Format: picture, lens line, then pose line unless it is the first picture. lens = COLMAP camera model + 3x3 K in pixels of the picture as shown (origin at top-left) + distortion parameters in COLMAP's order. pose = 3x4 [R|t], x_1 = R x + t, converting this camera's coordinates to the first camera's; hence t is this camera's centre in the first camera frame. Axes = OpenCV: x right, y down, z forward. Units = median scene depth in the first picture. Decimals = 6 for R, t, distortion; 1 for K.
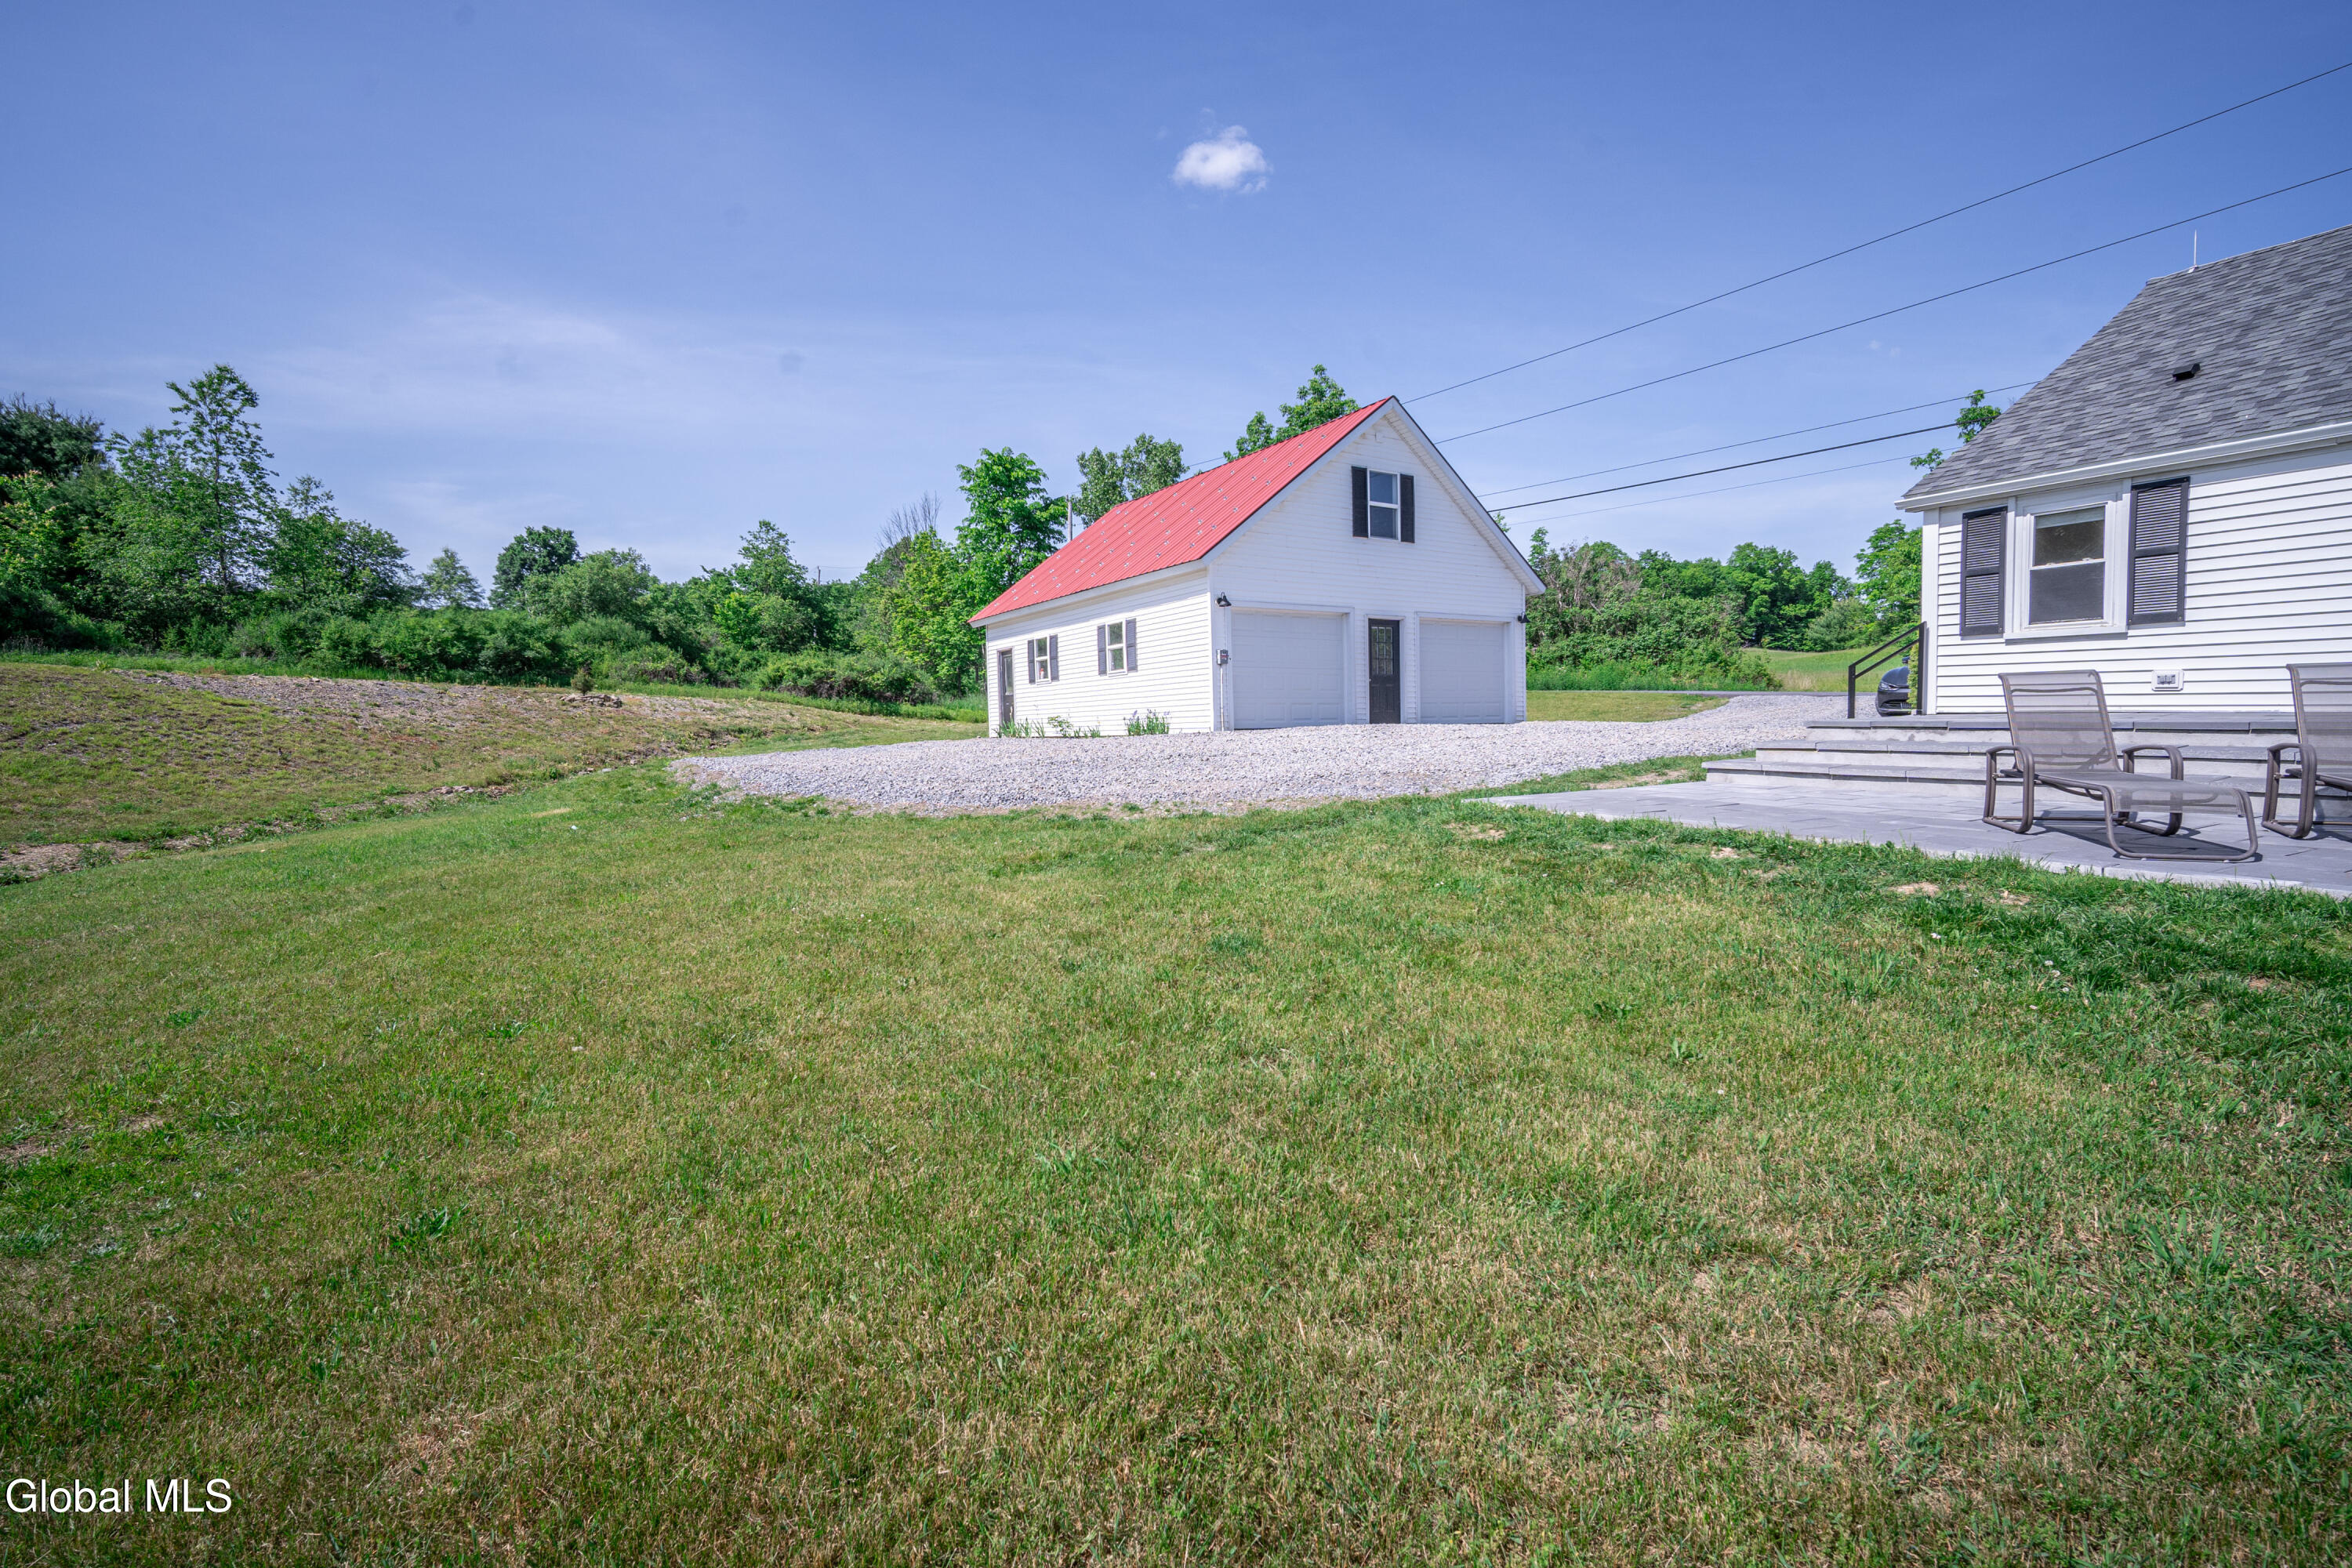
lens RADIAL K [[1024.0, 0, 1177.5], [0, 1024.0, 774.2], [0, 0, 1]] dist [-0.015538, 0.006921]
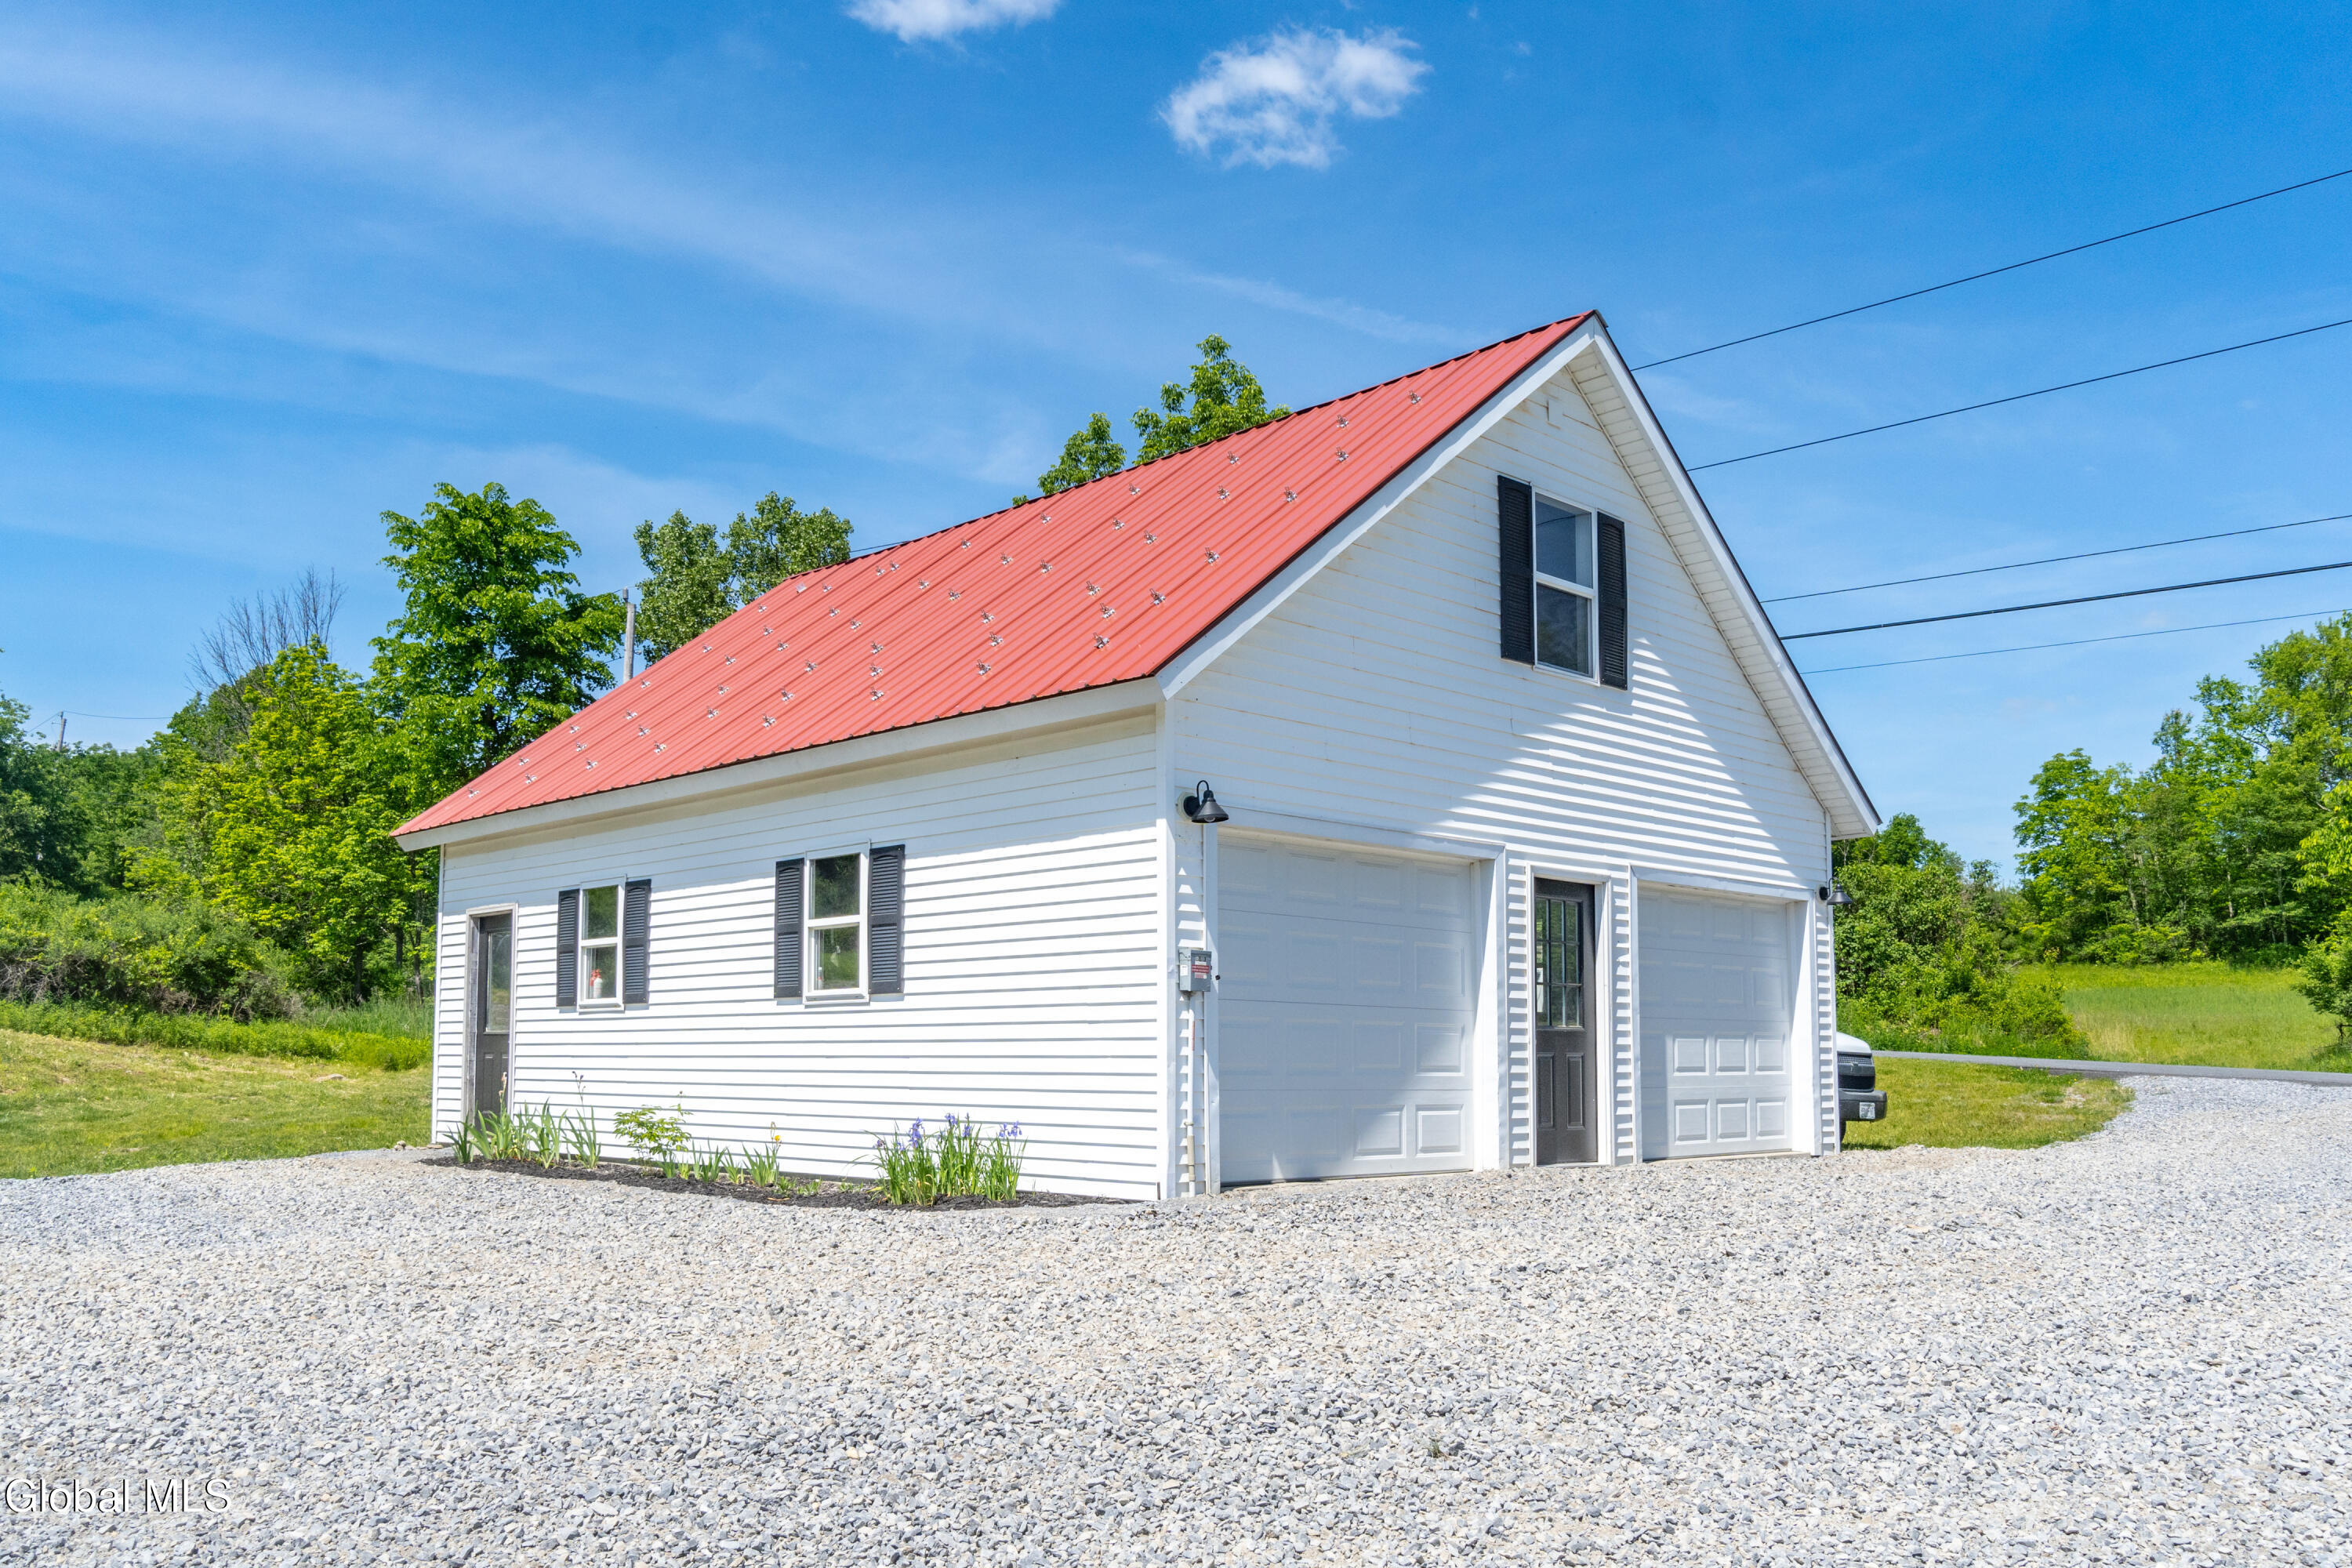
lens RADIAL K [[1888.7, 0, 1172.9], [0, 1888.7, 929.3], [0, 0, 1]] dist [-0.001352, -0.002011]
pose [[0.979699, 0.041501, 0.196132, -0.145740], [-0.018200, 0.992710, -0.119143, -0.092340], [-0.199647, 0.113155, 0.973312, 0.679698]]
